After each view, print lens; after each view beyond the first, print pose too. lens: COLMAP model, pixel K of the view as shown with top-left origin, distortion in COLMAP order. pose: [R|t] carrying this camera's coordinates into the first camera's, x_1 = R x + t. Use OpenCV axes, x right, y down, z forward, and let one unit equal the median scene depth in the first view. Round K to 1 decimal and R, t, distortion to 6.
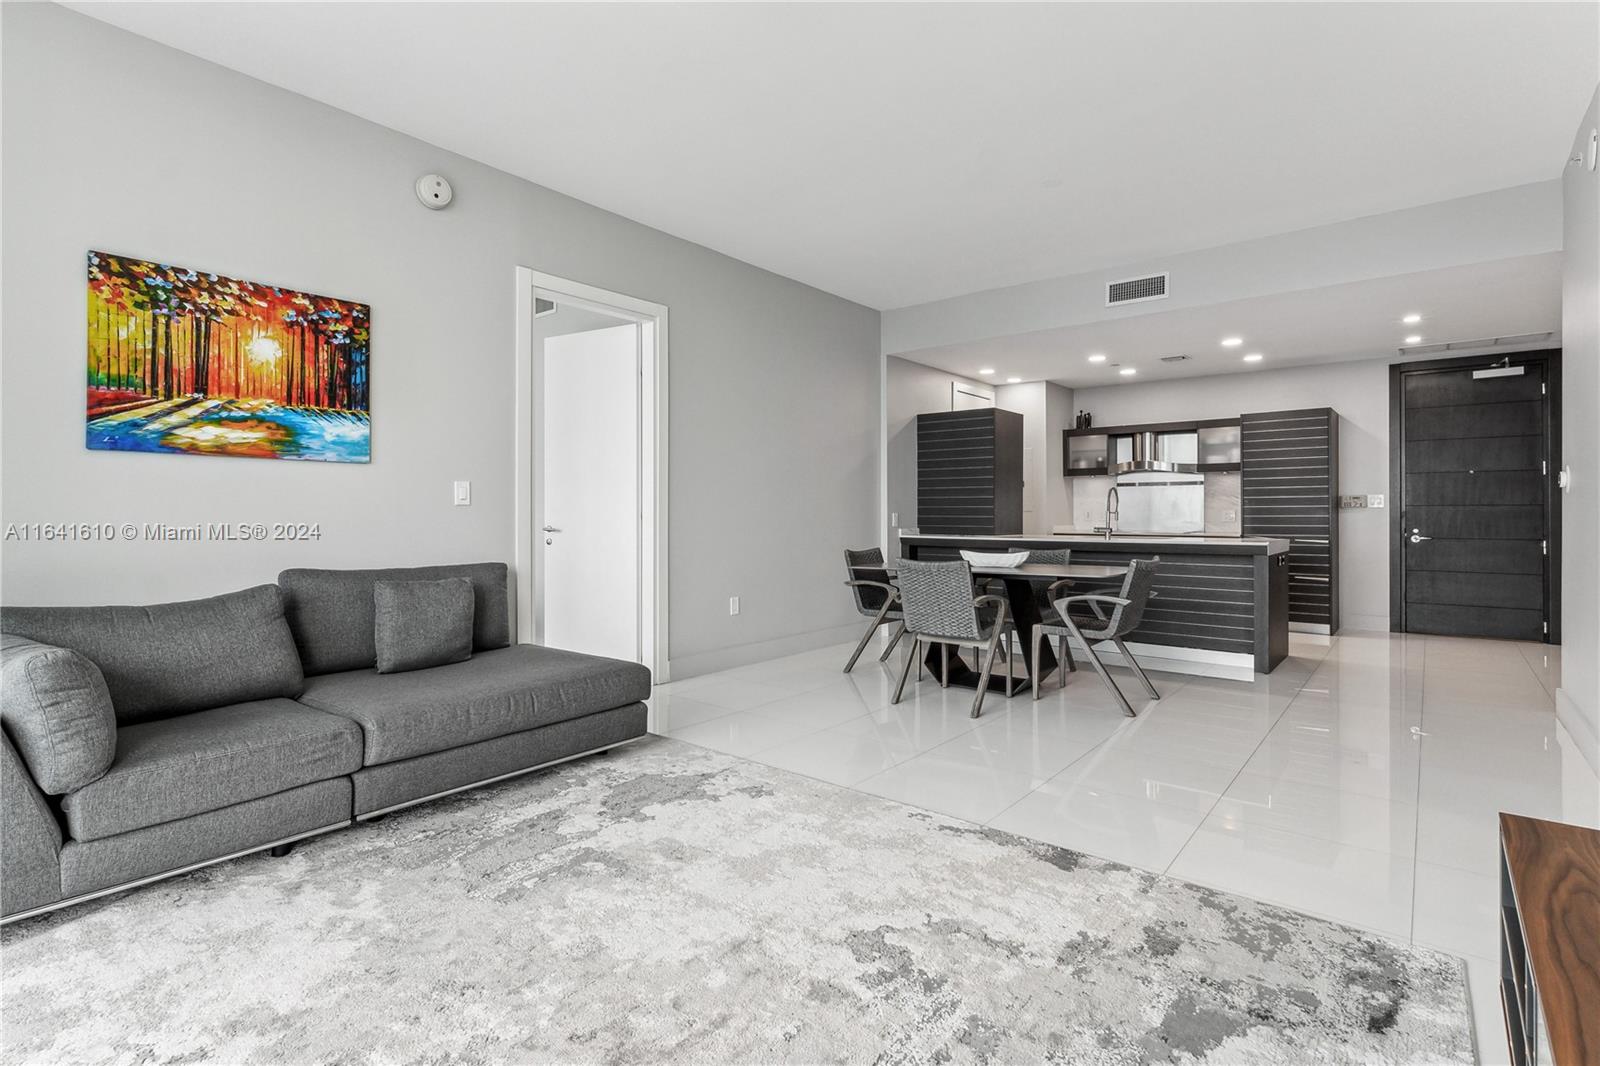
lens RADIAL K [[760.0, 0, 803.2], [0, 760.0, 500.4], [0, 0, 1]] dist [0.012072, -0.006022]
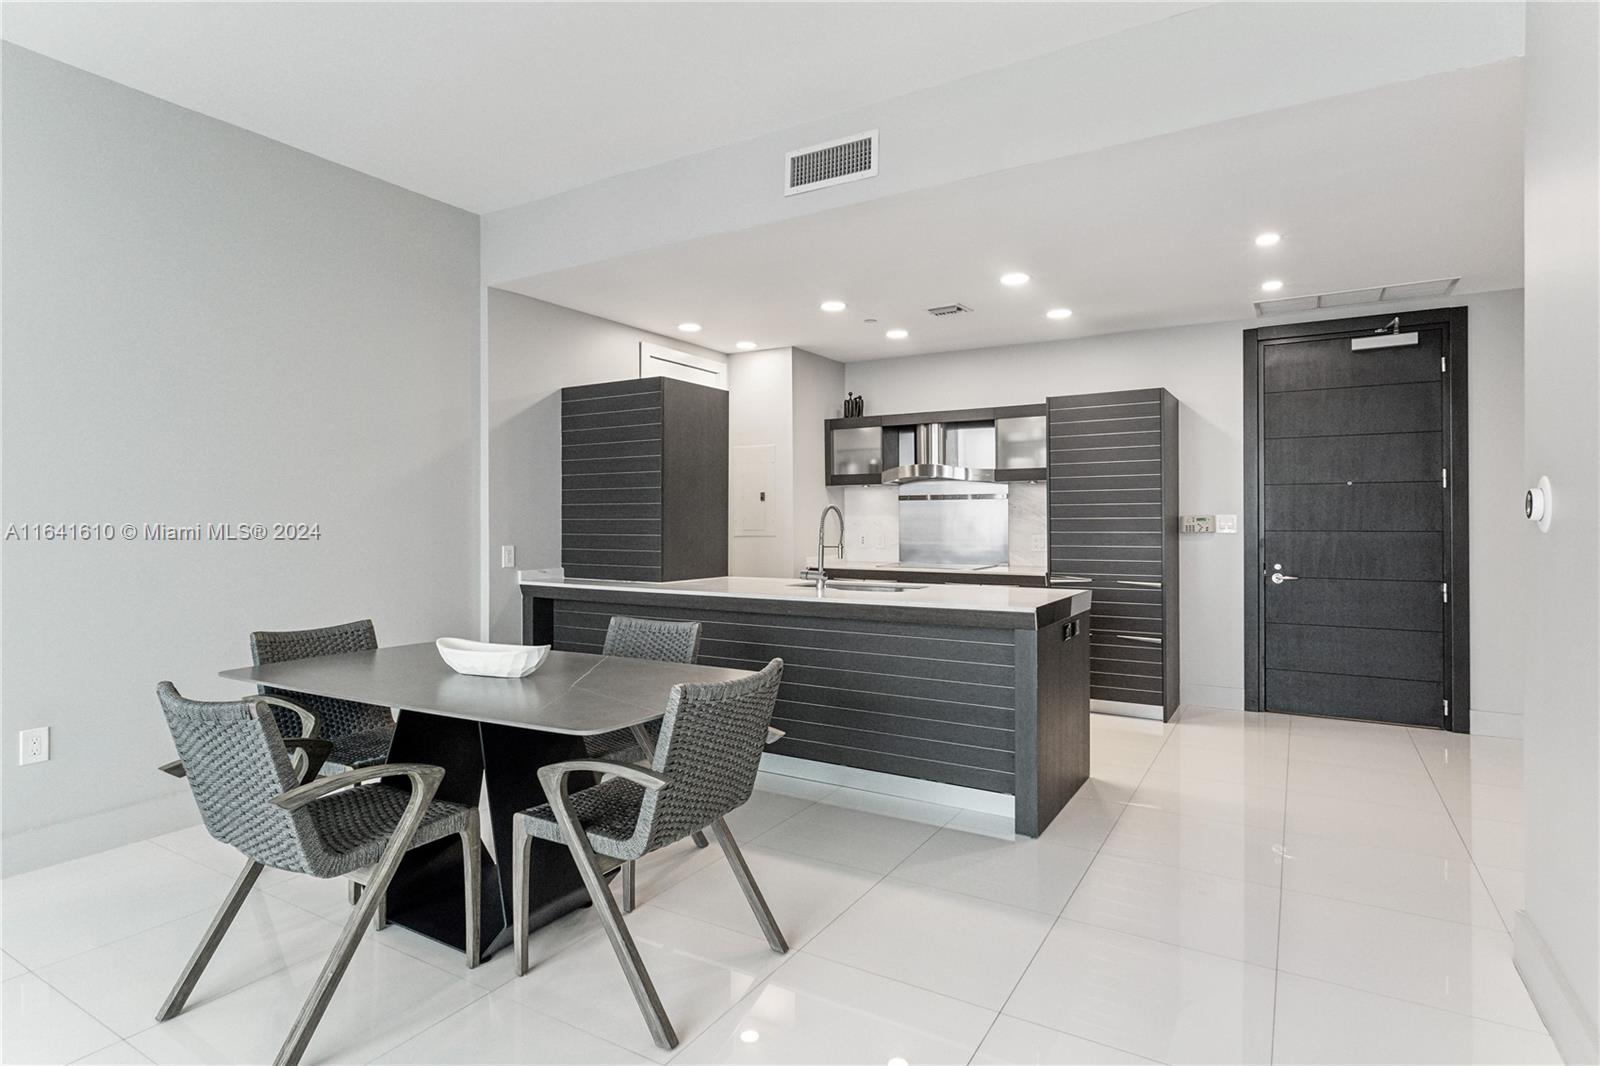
lens RADIAL K [[823.3, 0, 791.4], [0, 823.3, 504.5], [0, 0, 1]] dist [0.006278, 0.000747]
pose [[0.991032, 0.001480, 0.133620, 0.256581], [-0.001021, 0.999993, -0.003502, -0.014333], [-0.133624, 0.003334, 0.991026, 0.306507]]
